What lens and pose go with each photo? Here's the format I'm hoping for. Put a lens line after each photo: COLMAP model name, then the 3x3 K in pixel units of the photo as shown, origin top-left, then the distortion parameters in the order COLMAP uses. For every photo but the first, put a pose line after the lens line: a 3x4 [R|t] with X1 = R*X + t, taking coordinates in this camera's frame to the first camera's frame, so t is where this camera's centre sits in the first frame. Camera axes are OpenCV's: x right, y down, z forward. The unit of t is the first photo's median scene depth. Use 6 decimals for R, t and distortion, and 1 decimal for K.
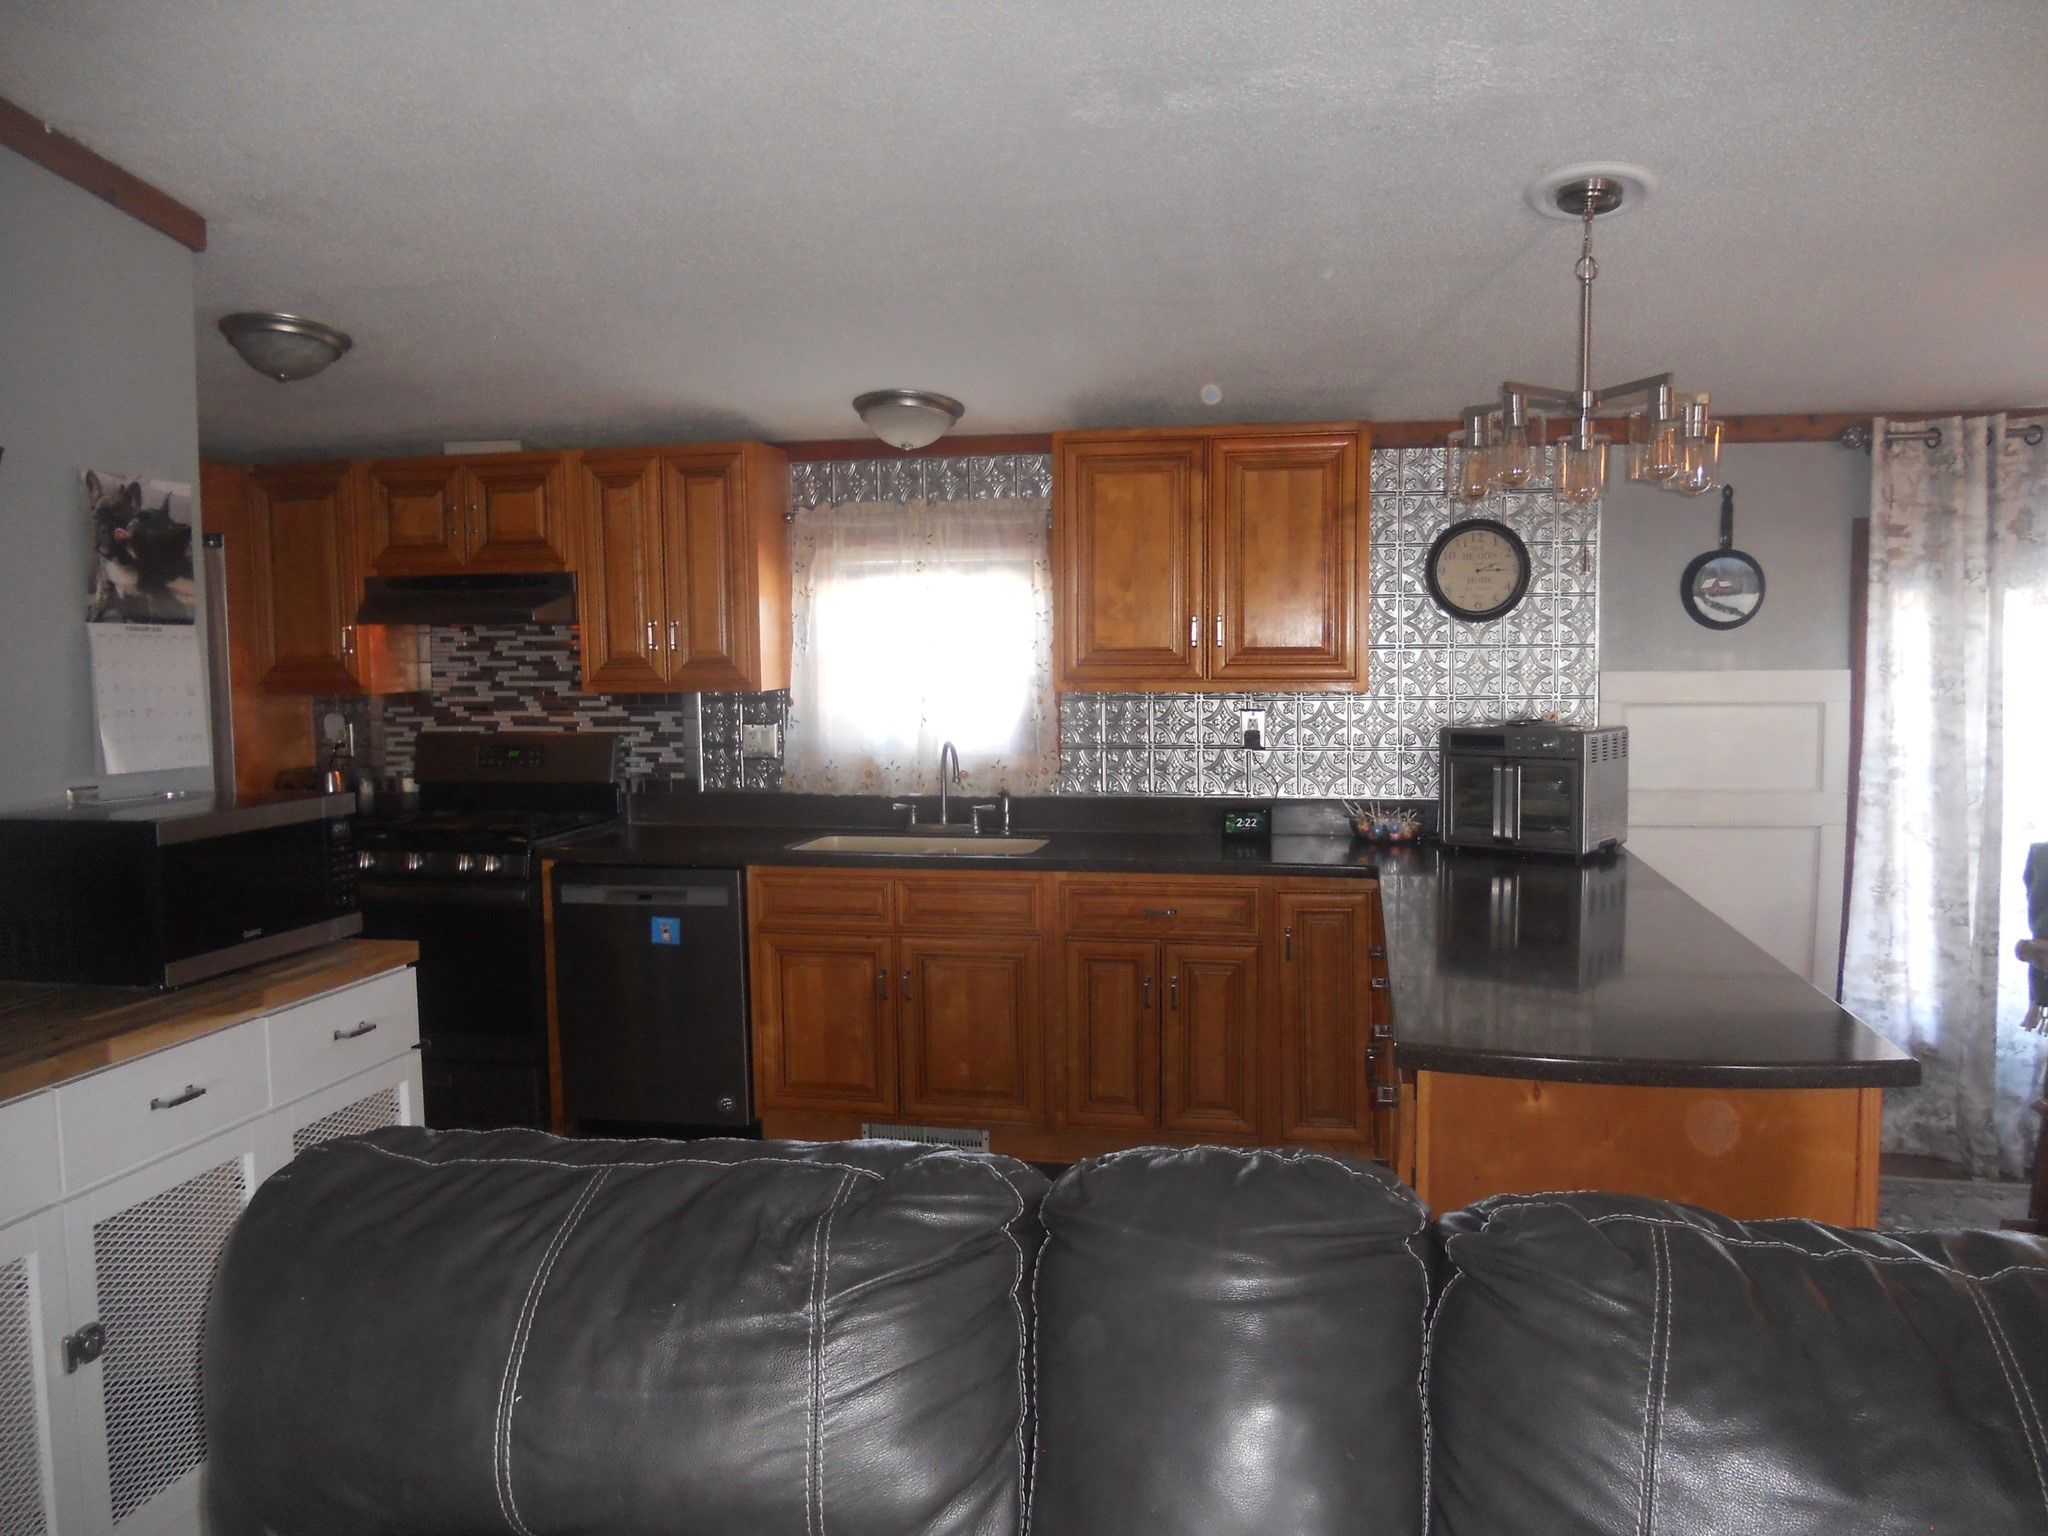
lens RADIAL K [[1544.1, 0, 1025.7], [0, 1544.1, 769.4], [0, 0, 1]] dist [-0.070604, 0.014286]
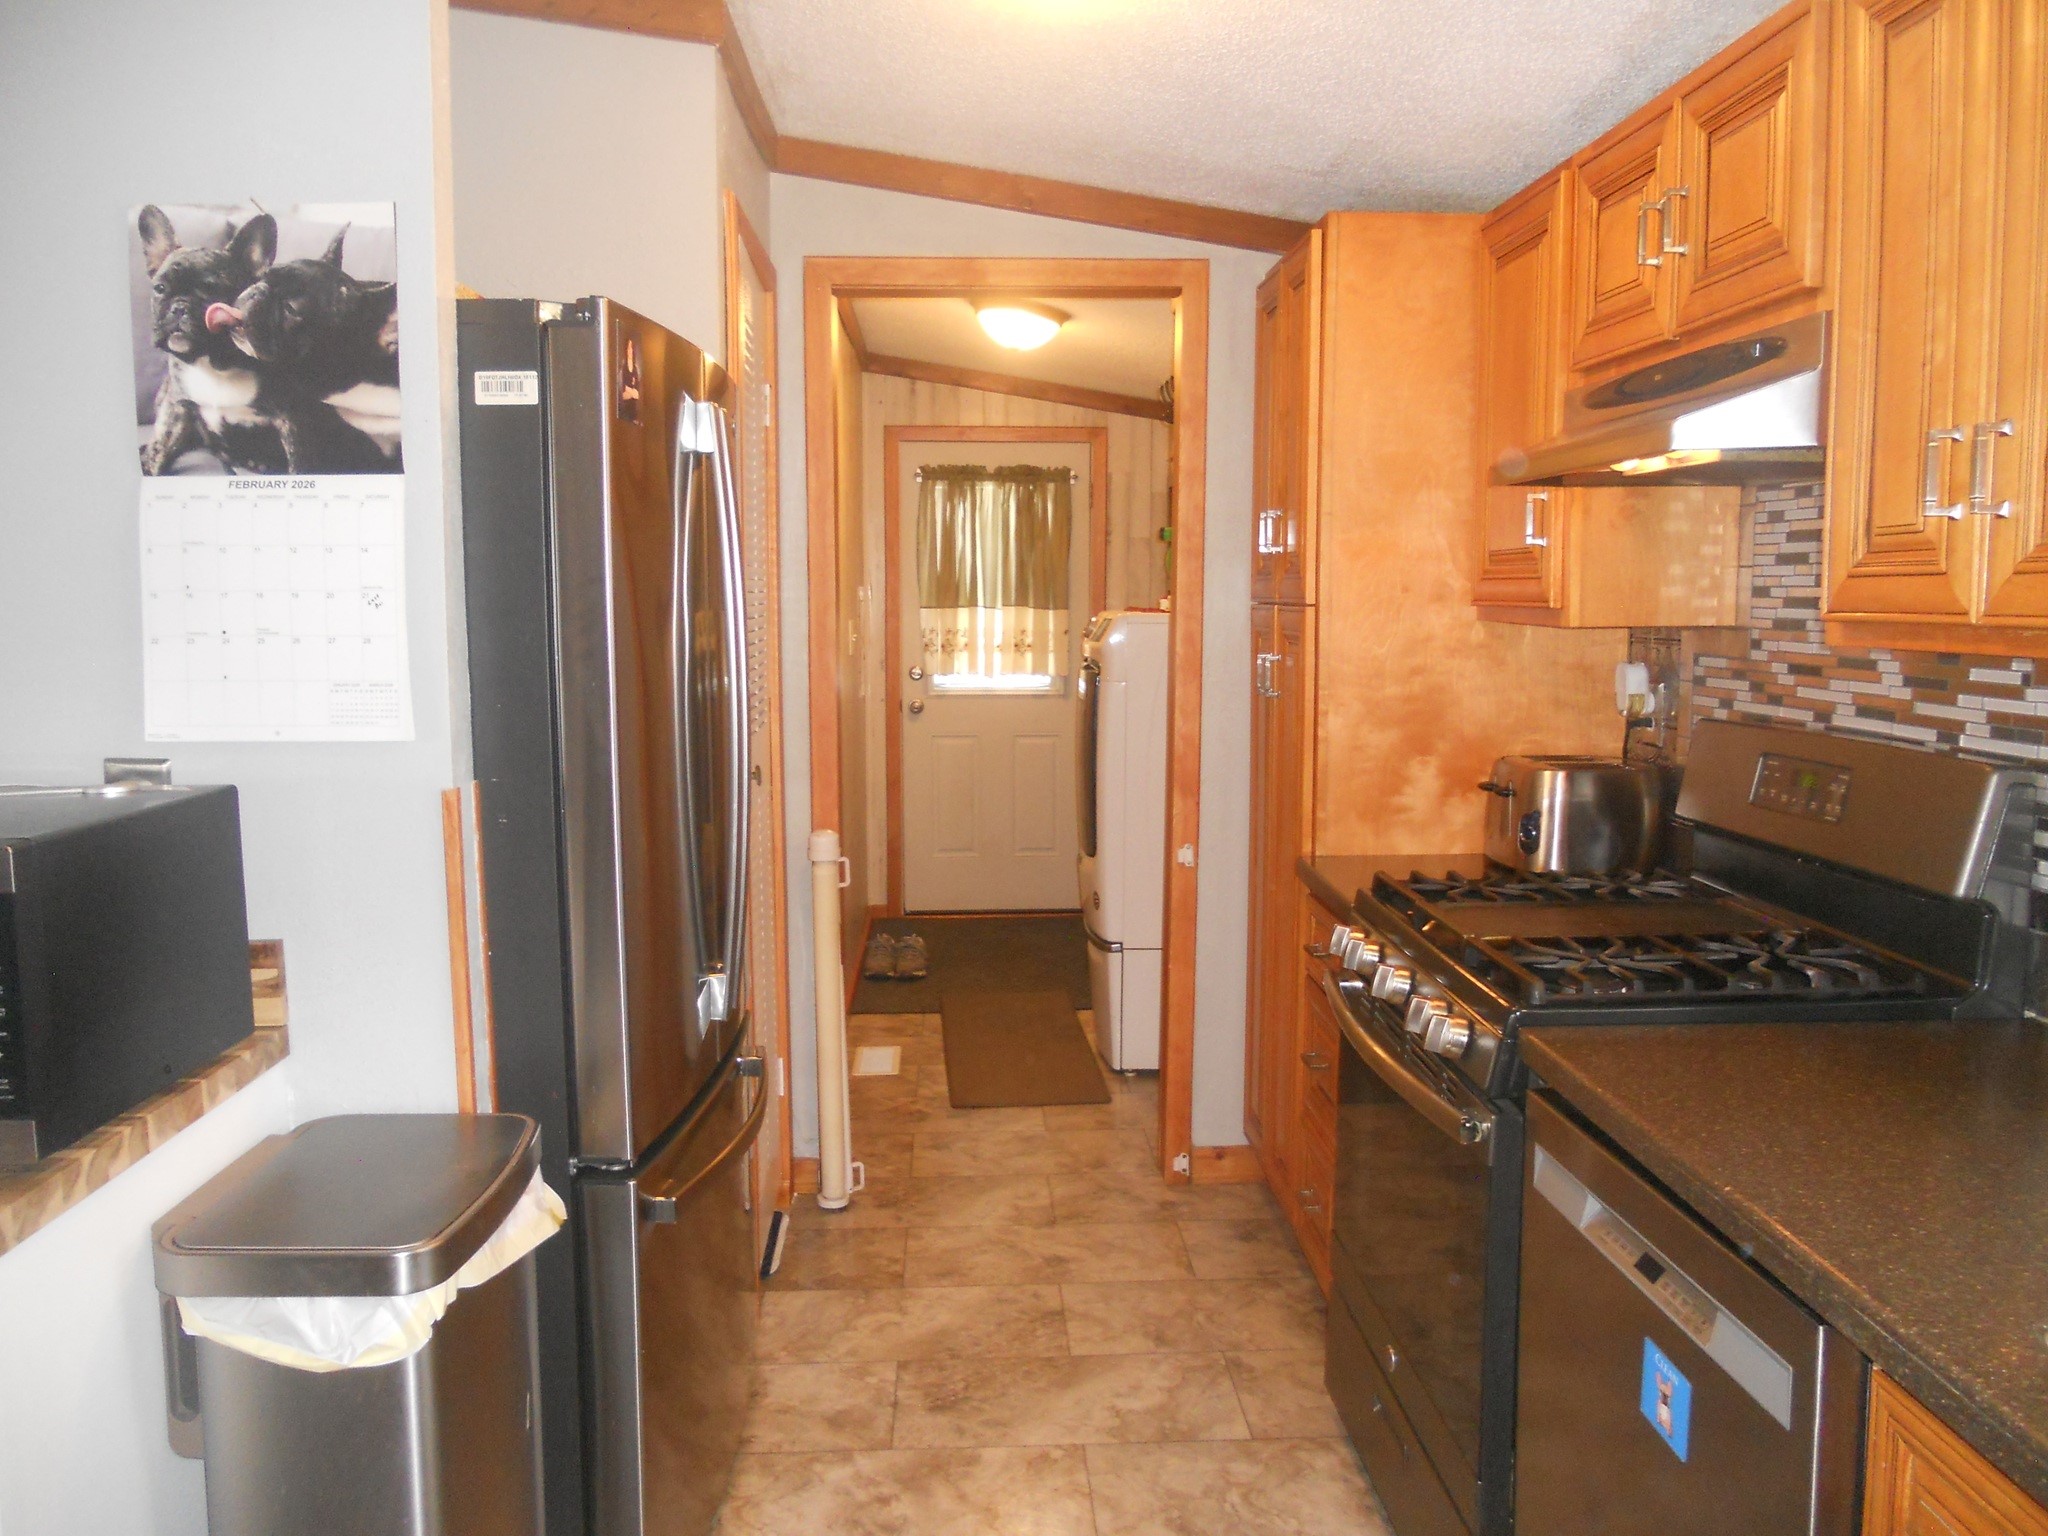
lens RADIAL K [[1544.1, 0, 1021.6], [0, 1544.1, 760.9], [0, 0, 1]] dist [-0.070604, 0.014286]
pose [[0.243010, 0.116735, -0.962974, 0.023787], [-0.074711, 0.992036, 0.101404, -0.068158], [0.967142, 0.047302, 0.249796, 1.105526]]
